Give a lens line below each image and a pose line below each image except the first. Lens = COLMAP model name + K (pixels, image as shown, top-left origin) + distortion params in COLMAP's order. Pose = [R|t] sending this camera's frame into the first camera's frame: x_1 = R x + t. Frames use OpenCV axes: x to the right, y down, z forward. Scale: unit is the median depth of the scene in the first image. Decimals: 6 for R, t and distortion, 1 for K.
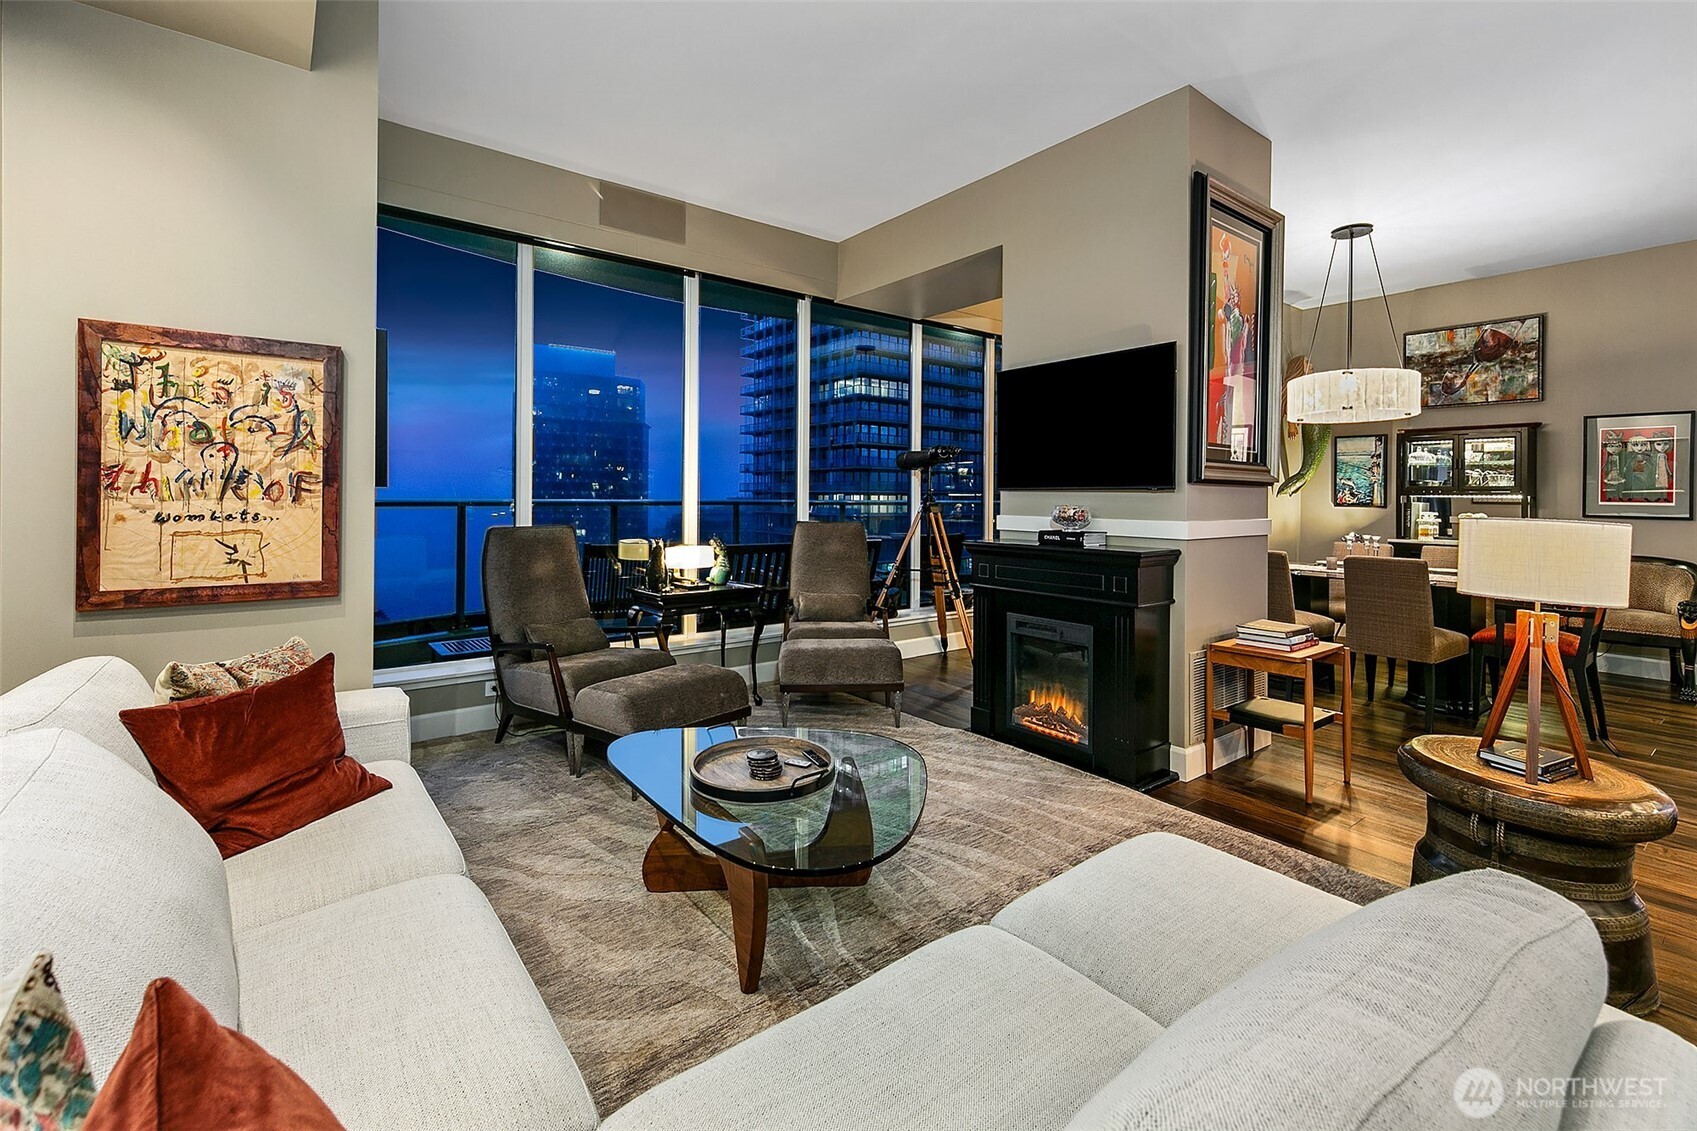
lens RADIAL K [[737.6, 0, 849.2], [0, 737.6, 500.1], [0, 0, 1]] dist [0.000714, 0.000138]
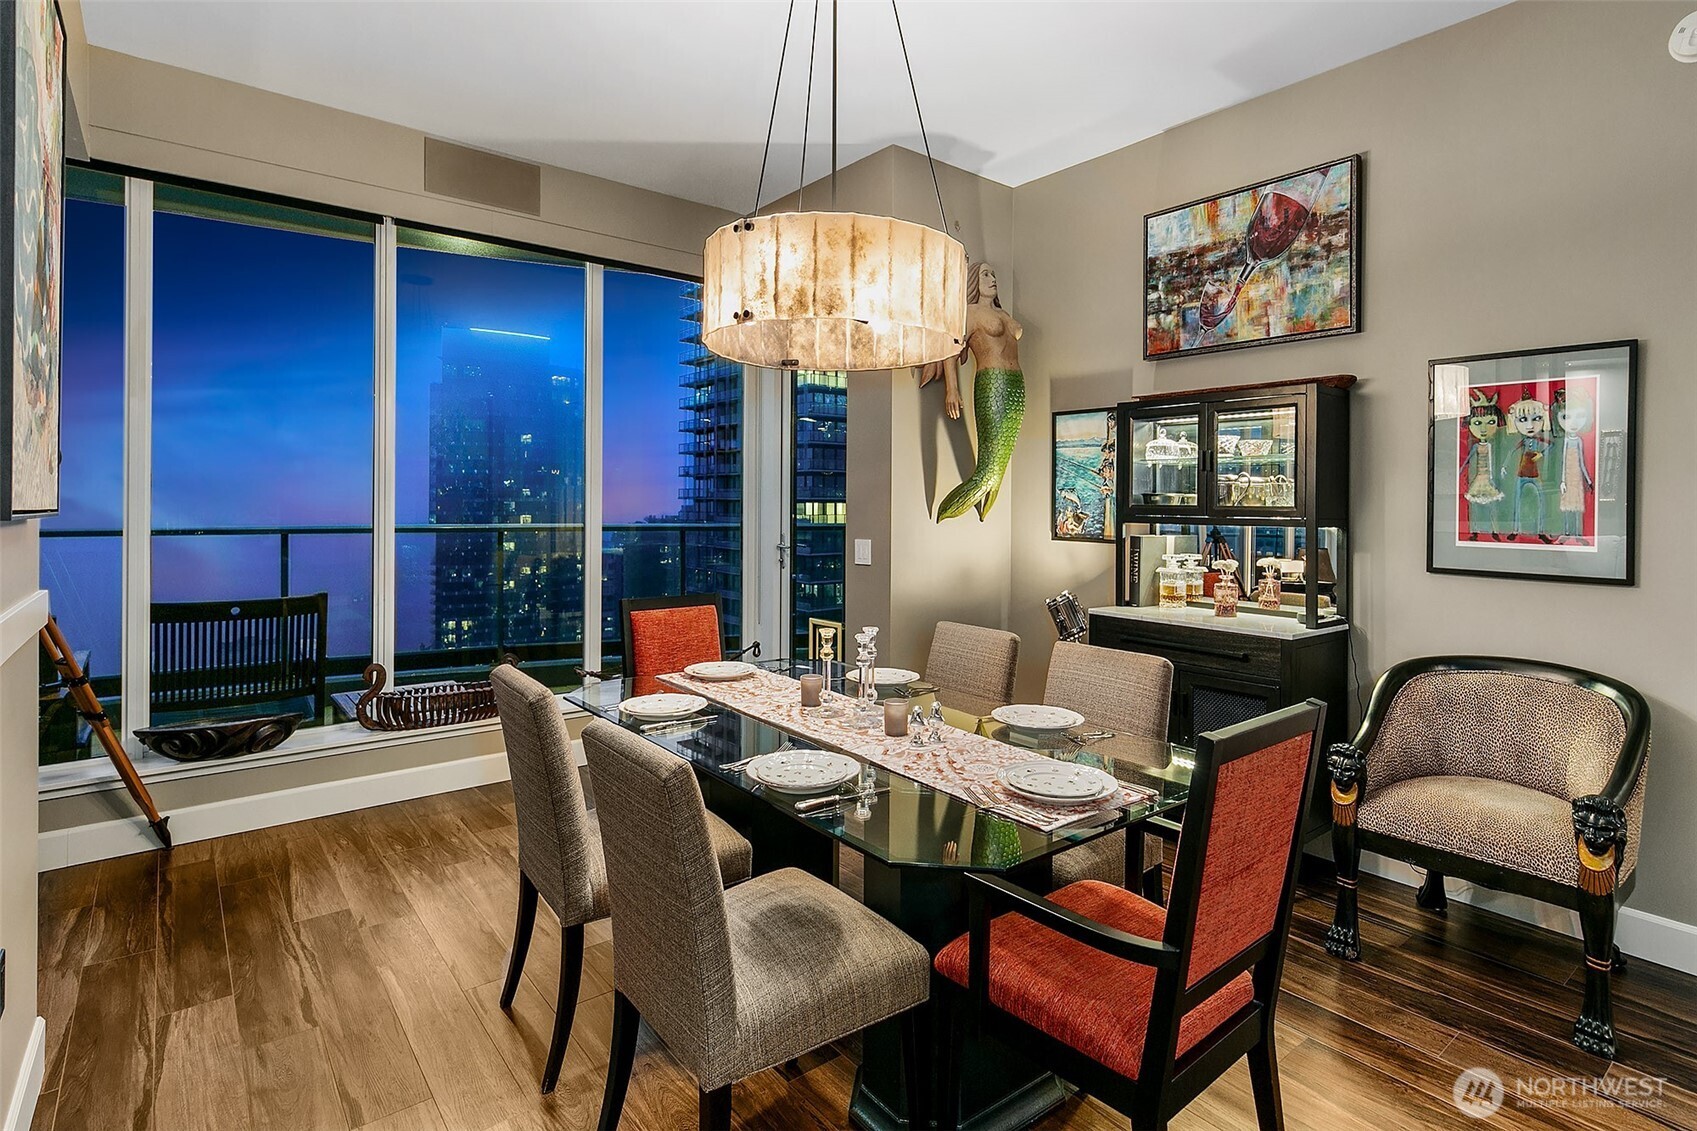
lens RADIAL K [[840.1, 0, 847.3], [0, 840.1, 507.5], [0, 0, 1]] dist [-0.000519, -0.000213]
pose [[0.999829, -0.002104, 0.018376, 0.586884], [0.002103, 0.999998, 0.000078, -0.018741], [-0.018376, -0.000039, 0.999831, 0.447459]]
